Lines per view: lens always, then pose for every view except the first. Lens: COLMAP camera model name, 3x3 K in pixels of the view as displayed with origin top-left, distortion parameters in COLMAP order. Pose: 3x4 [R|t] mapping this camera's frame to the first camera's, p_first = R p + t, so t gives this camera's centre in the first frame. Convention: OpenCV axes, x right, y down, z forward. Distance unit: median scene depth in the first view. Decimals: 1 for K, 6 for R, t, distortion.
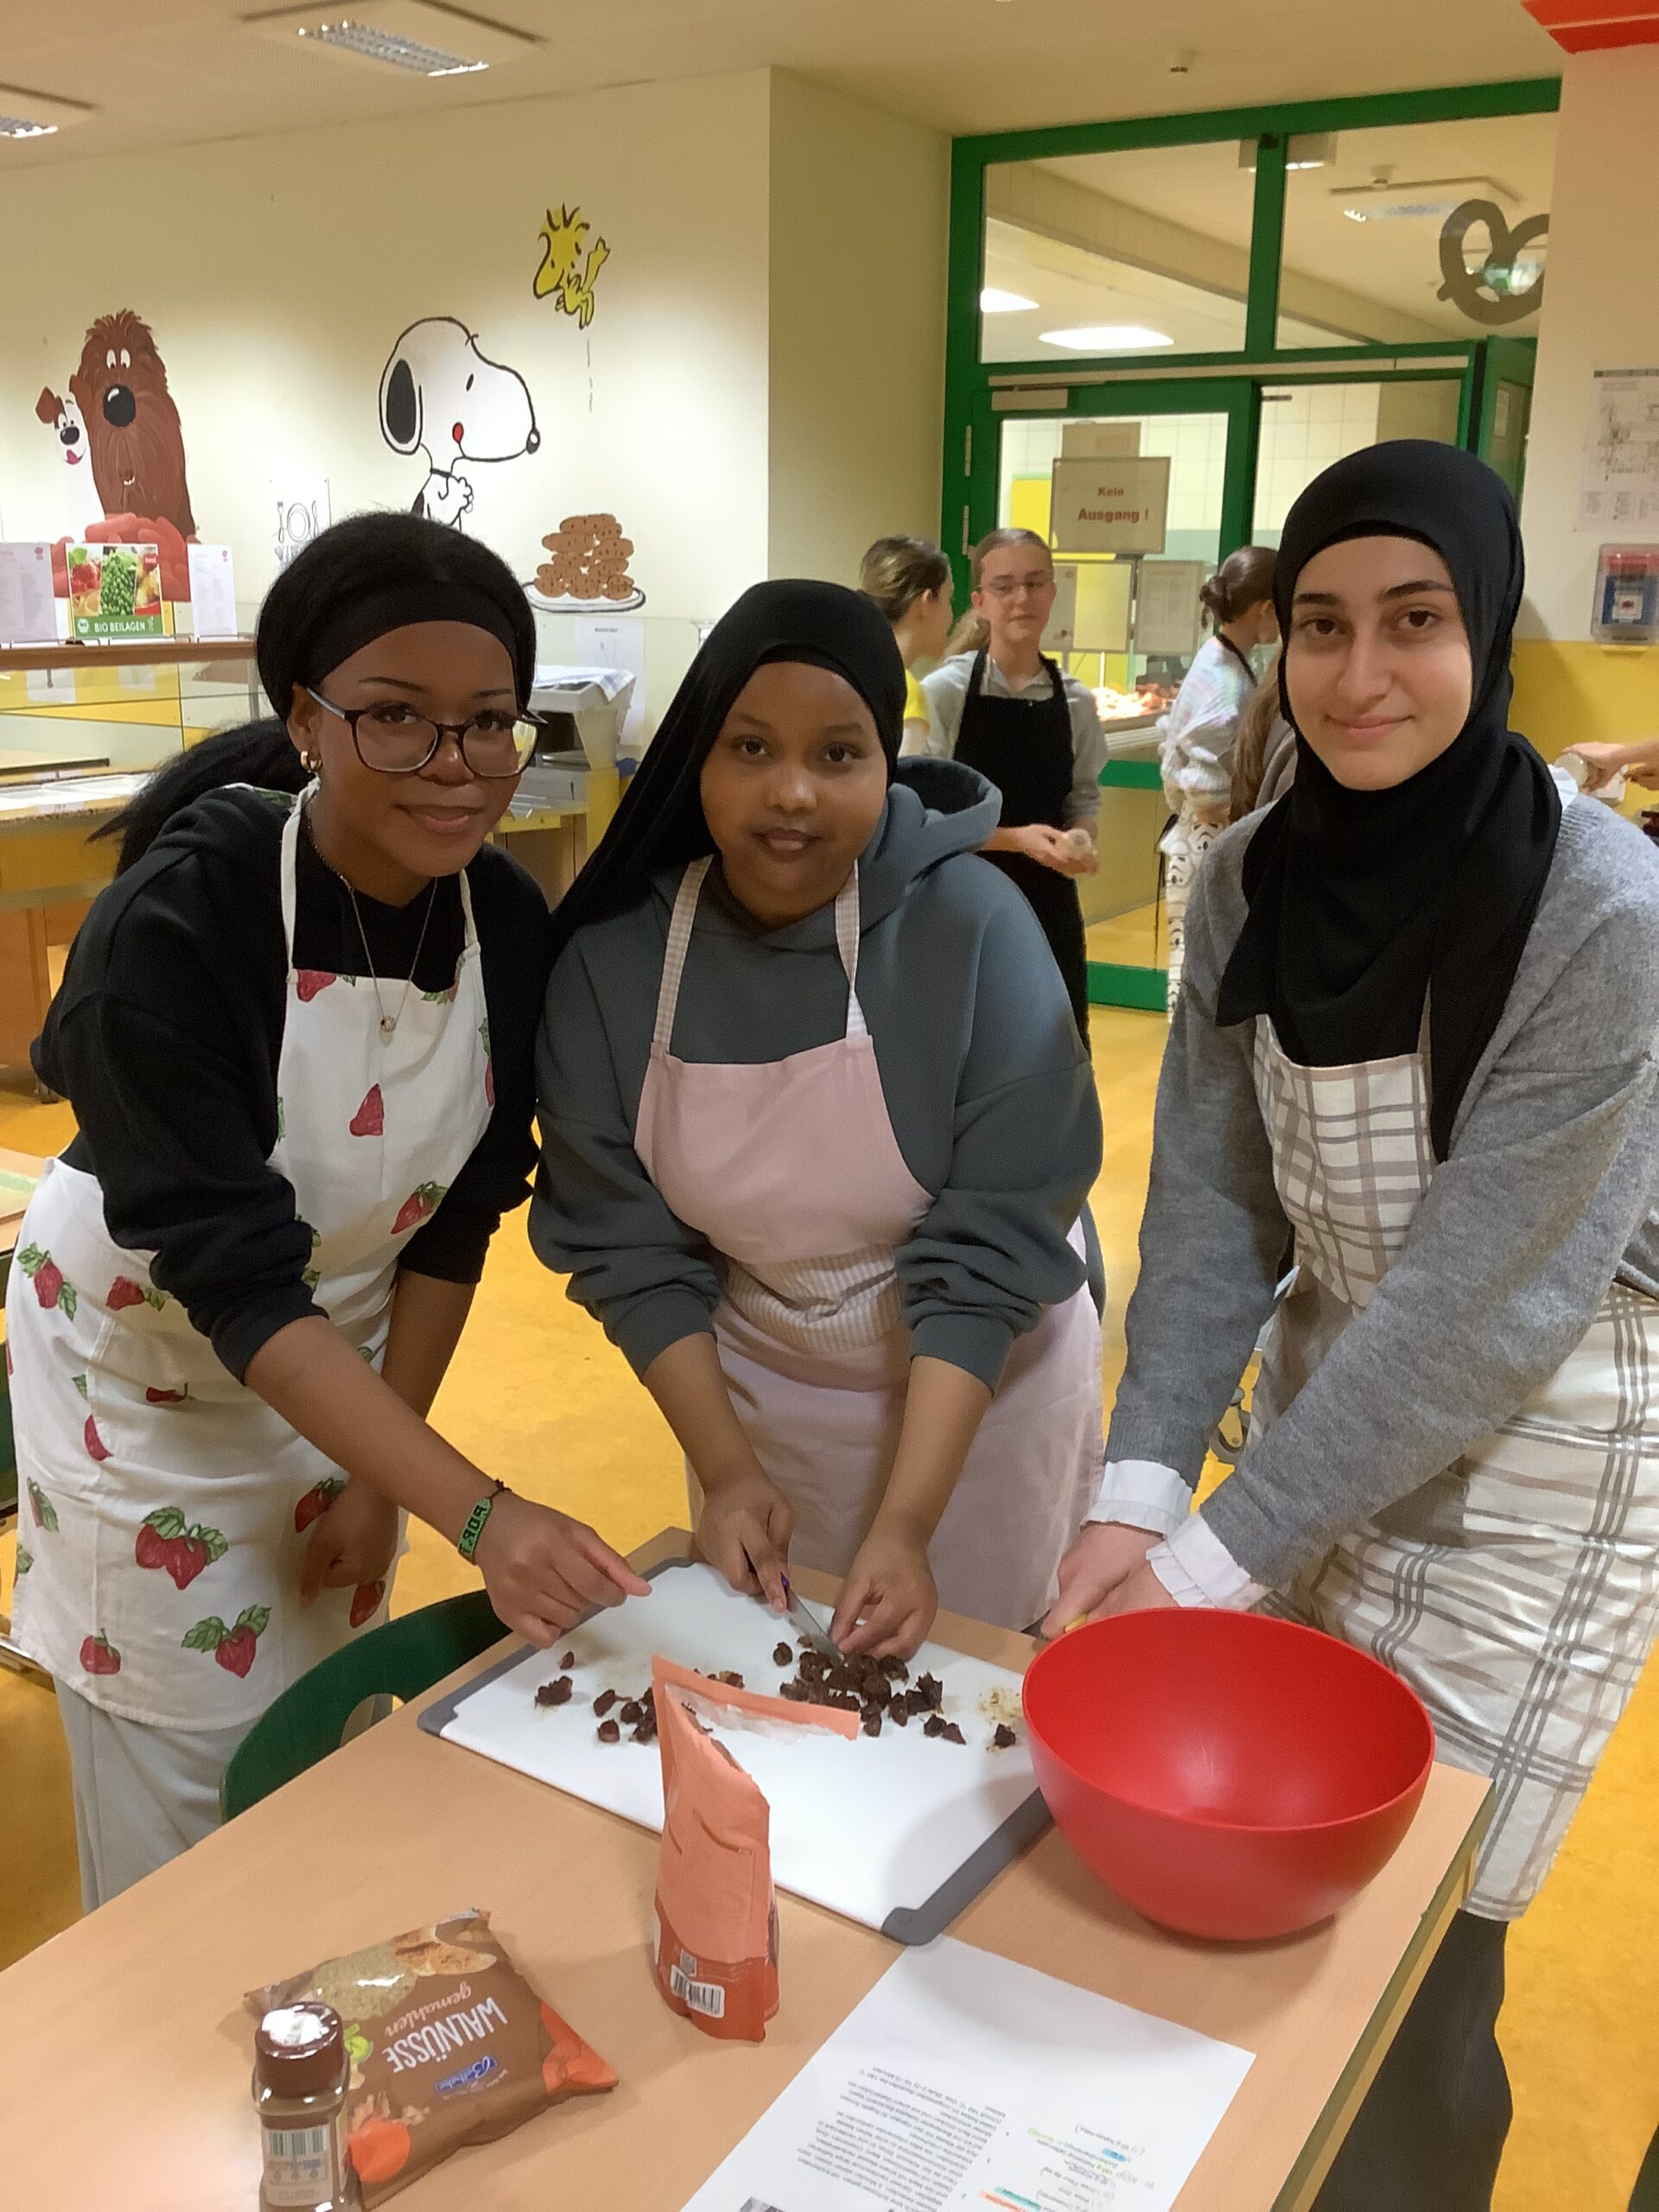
lens RADIAL K [[2031.1, 0, 829.5], [0, 2031.1, 1106.0], [0, 0, 1]] dist [0.003350, -0.016906]
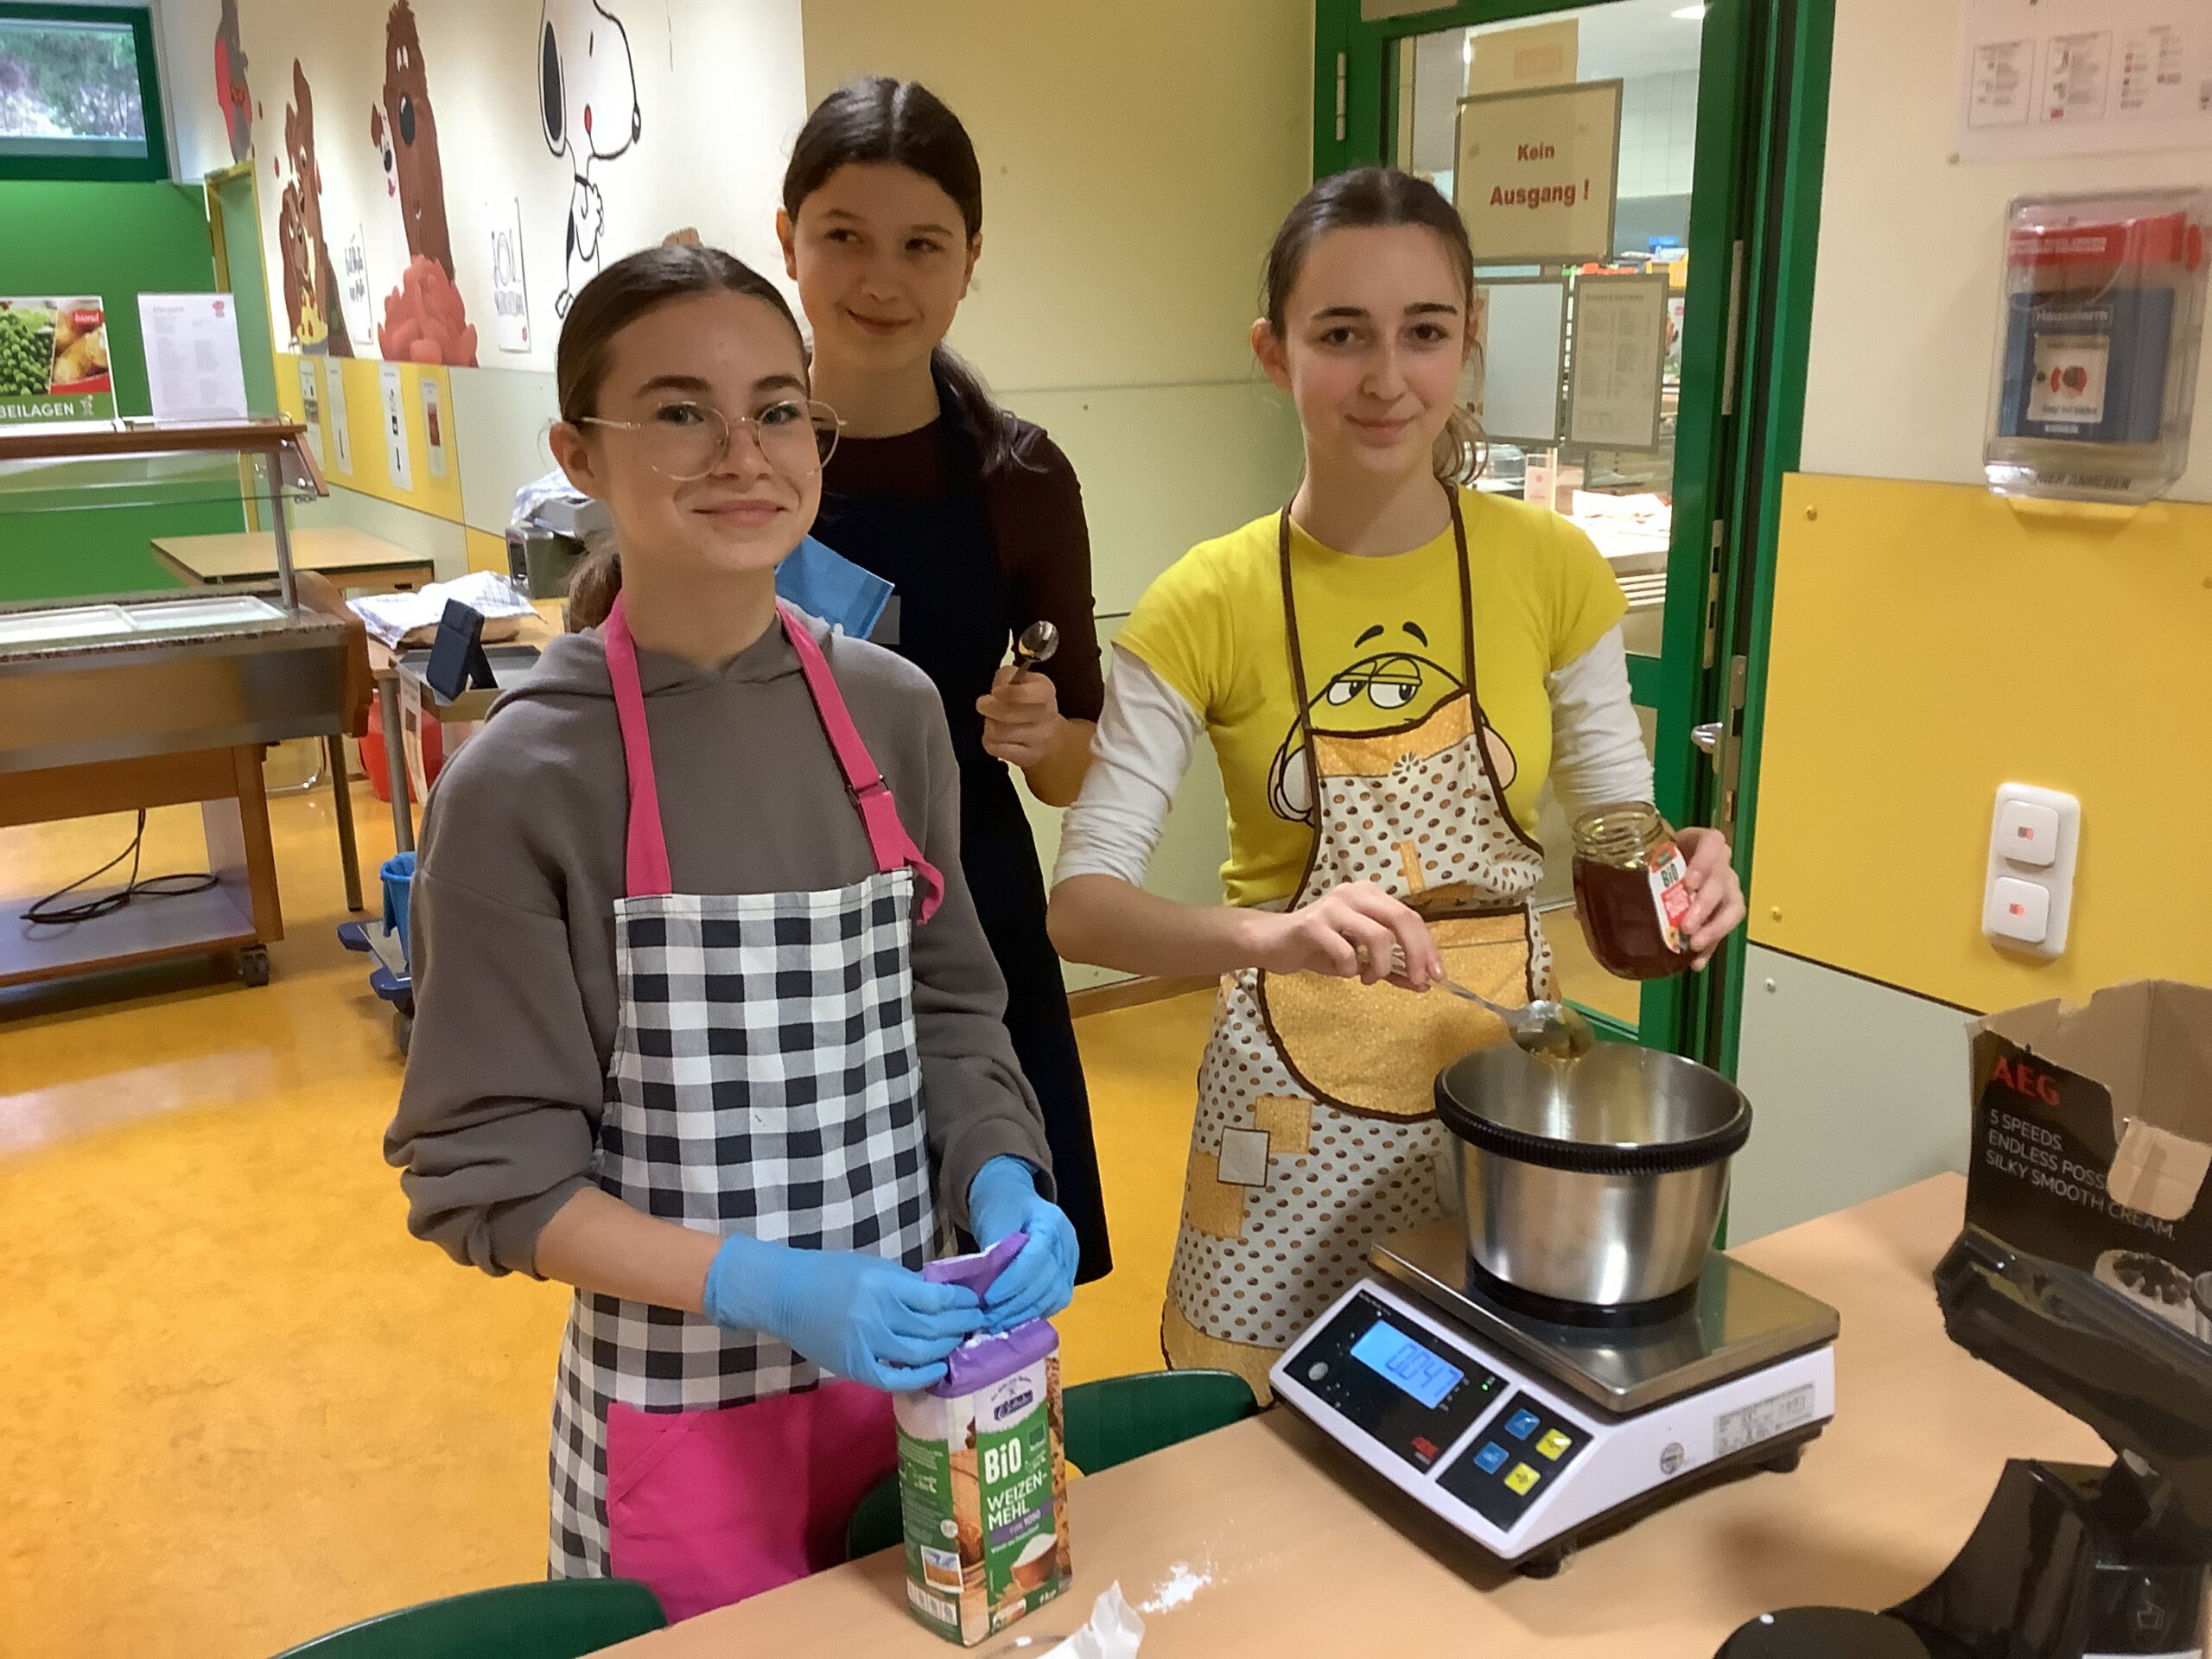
lens RADIAL K [[2031.1, 0, 1106.0], [0, 2031.1, 829.5], [0, 0, 1]] dist [0.003350, -0.016906]
pose [[0.884750, 0.094577, -0.456369, 0.312577], [-0.096049, 0.995175, 0.020031, -0.125930], [0.456061, 0.026111, 0.889565, 0.485037]]
